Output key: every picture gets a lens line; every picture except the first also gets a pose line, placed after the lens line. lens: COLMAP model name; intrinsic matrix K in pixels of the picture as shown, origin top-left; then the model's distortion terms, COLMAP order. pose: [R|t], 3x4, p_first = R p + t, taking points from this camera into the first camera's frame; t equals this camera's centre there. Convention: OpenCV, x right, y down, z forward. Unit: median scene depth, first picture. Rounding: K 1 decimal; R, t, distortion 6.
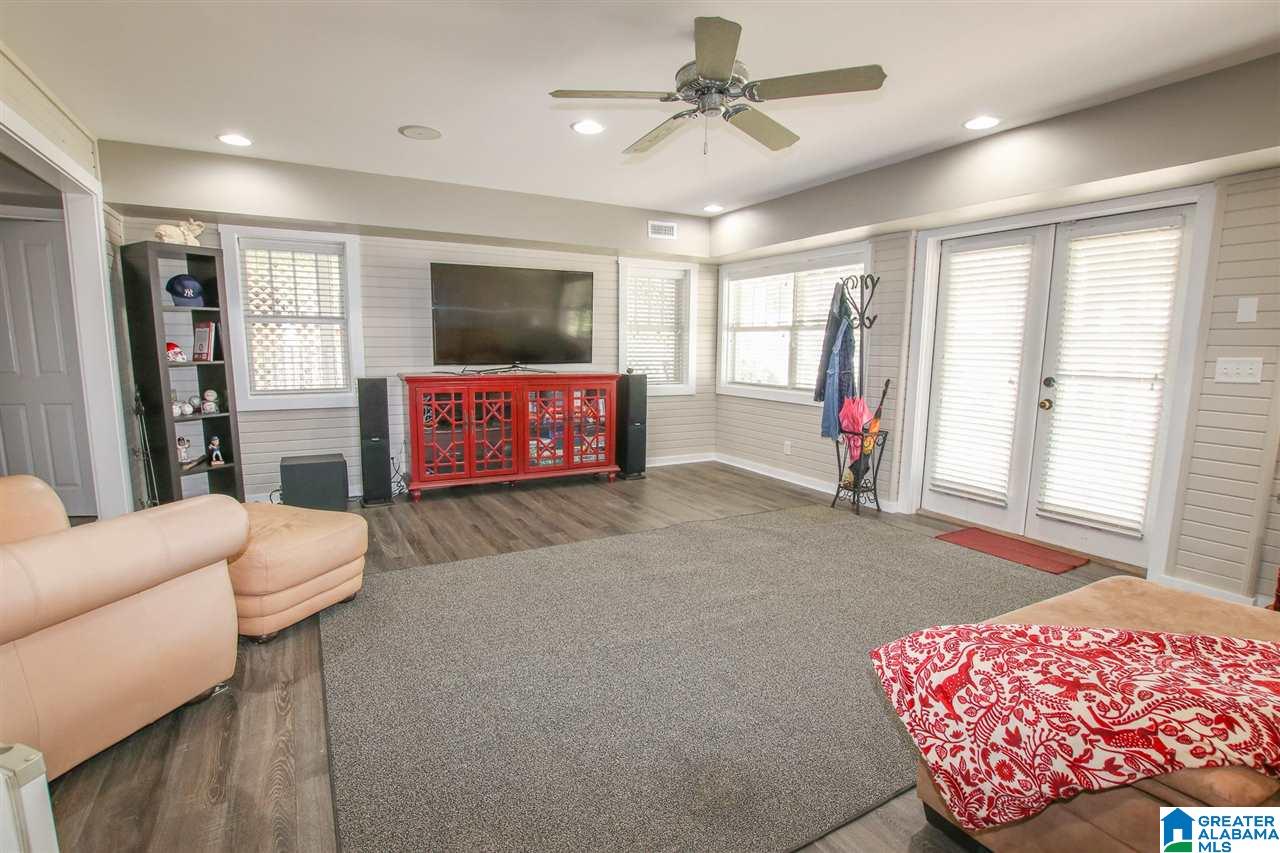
lens RADIAL K [[602.5, 0, 637.7], [0, 602.5, 433.8], [0, 0, 1]] dist [-0.029929, 0.000923]
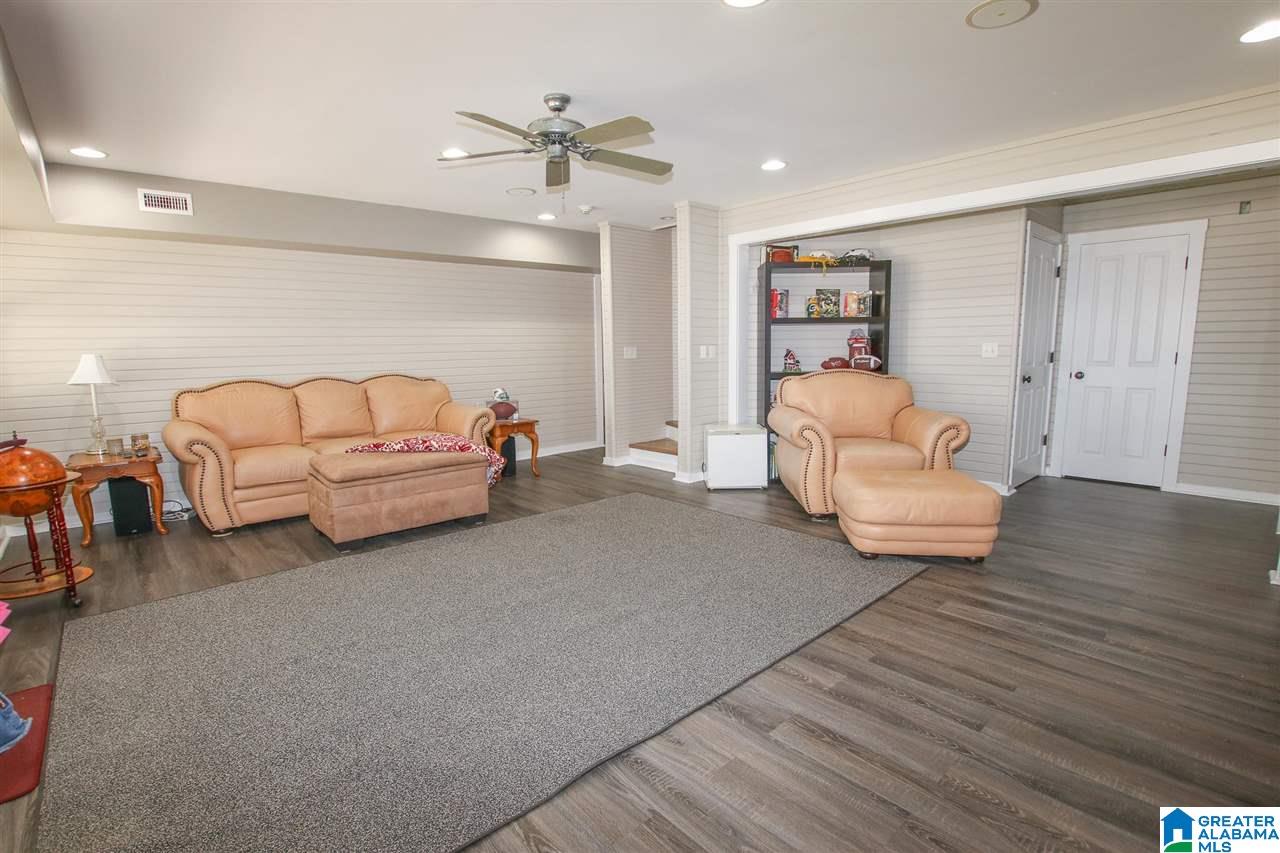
lens RADIAL K [[602.5, 0, 637.7], [0, 602.5, 433.8], [0, 0, 1]] dist [-0.029929, 0.000923]
pose [[-0.974707, 0.036084, -0.220552, 0.127997], [-0.028166, 0.959176, 0.281403, -0.171953], [0.221703, 0.280497, -0.933900, 1.197576]]
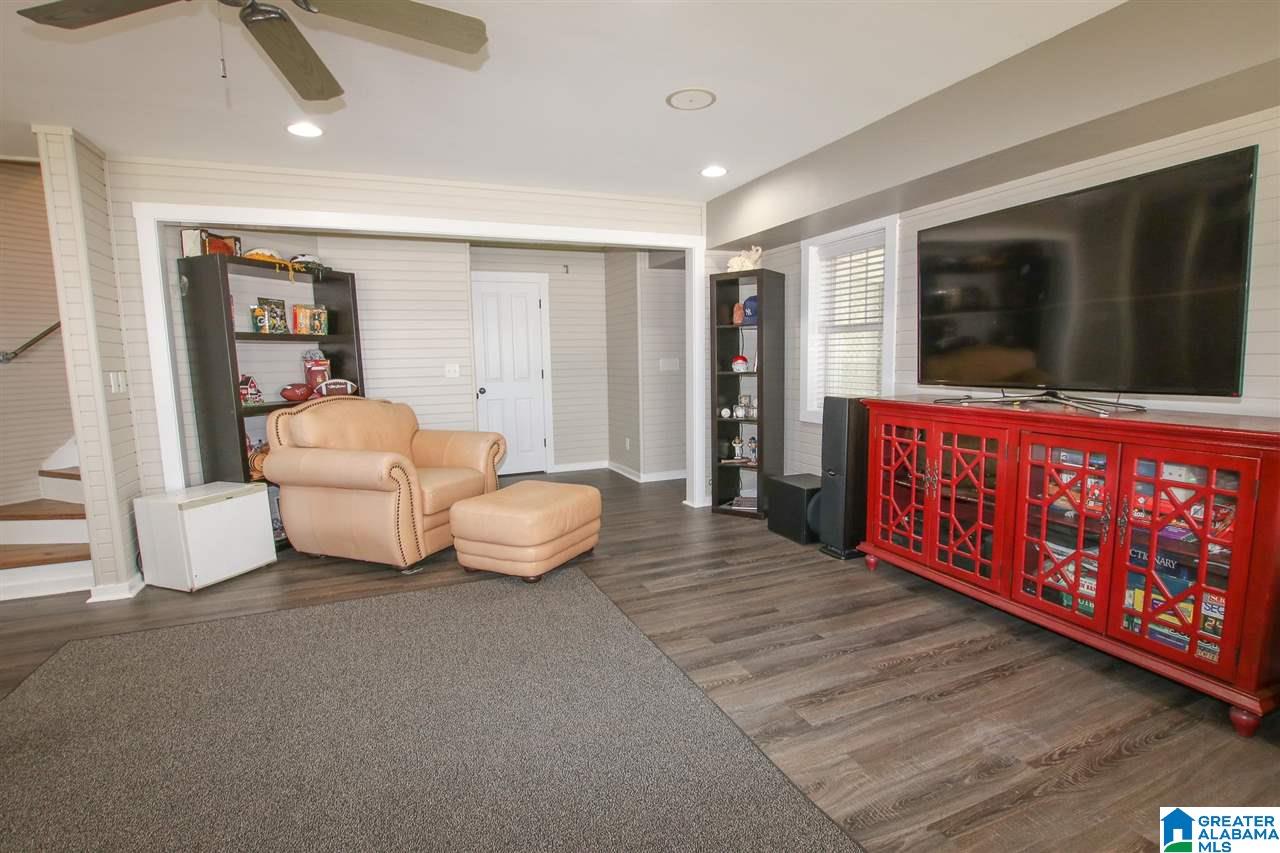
lens RADIAL K [[602.5, 0, 637.7], [0, 602.5, 433.8], [0, 0, 1]] dist [-0.029929, 0.000923]
pose [[-0.112394, 0.115572, -0.986920, 0.371467], [-0.127270, 0.983358, 0.129649, -0.109504], [0.985480, 0.140177, -0.095815, 0.782851]]
